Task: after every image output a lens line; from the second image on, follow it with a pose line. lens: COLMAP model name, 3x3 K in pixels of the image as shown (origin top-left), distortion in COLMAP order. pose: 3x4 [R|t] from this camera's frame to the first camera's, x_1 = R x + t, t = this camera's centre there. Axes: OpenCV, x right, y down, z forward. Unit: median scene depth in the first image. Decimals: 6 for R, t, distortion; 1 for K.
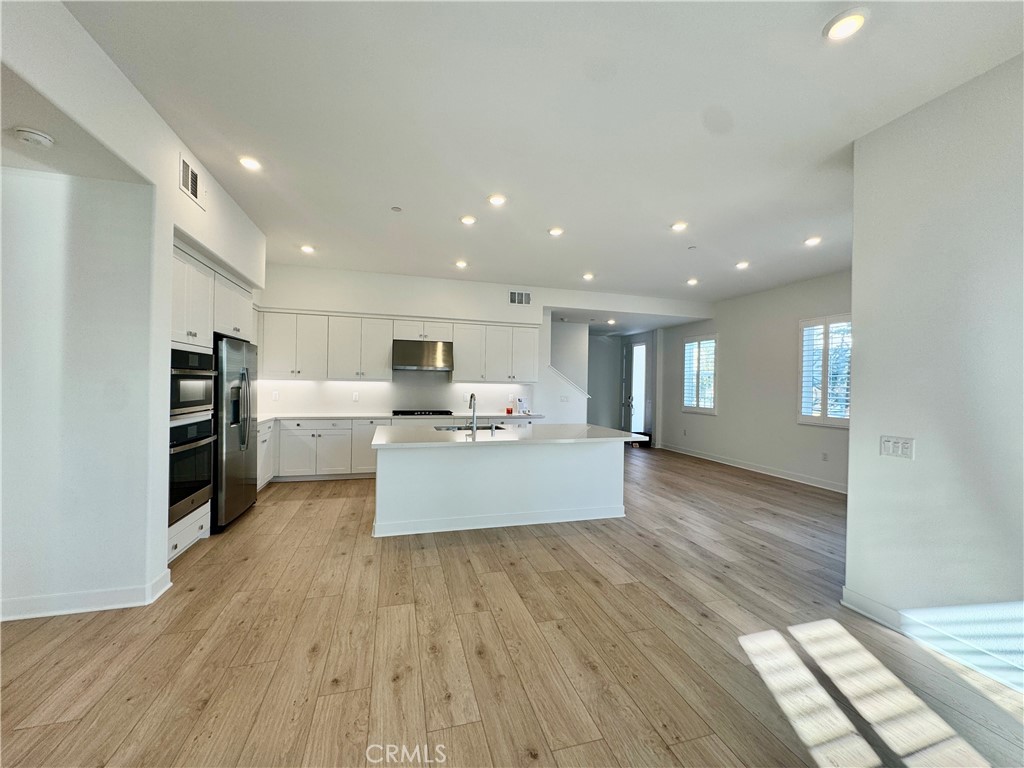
lens RADIAL K [[407.8, 0, 512.0], [0, 407.8, 384.0], [0, 0, 1]] dist [-0.000010, -0.000027]
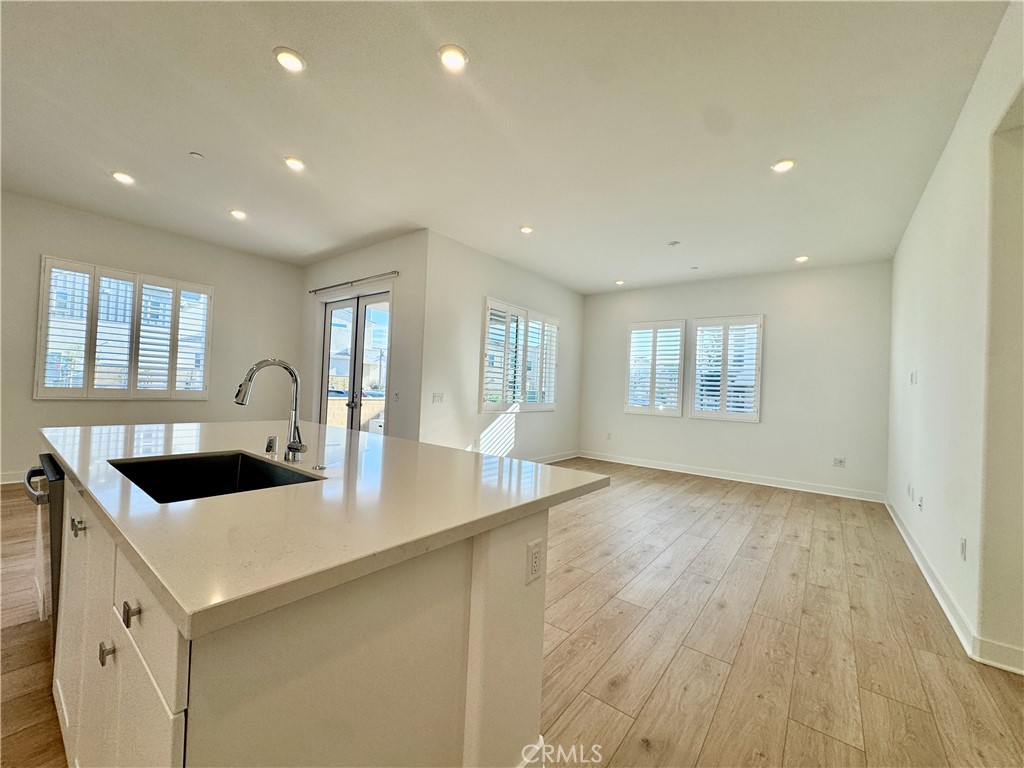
lens RADIAL K [[407.8, 0, 512.0], [0, 407.8, 384.0], [0, 0, 1]] dist [-0.000010, -0.000027]
pose [[-0.586756, -0.033204, 0.809082, -0.552888], [-0.053359, 0.998573, 0.002284, 0.035271], [-0.808004, -0.041831, -0.587691, 1.150045]]
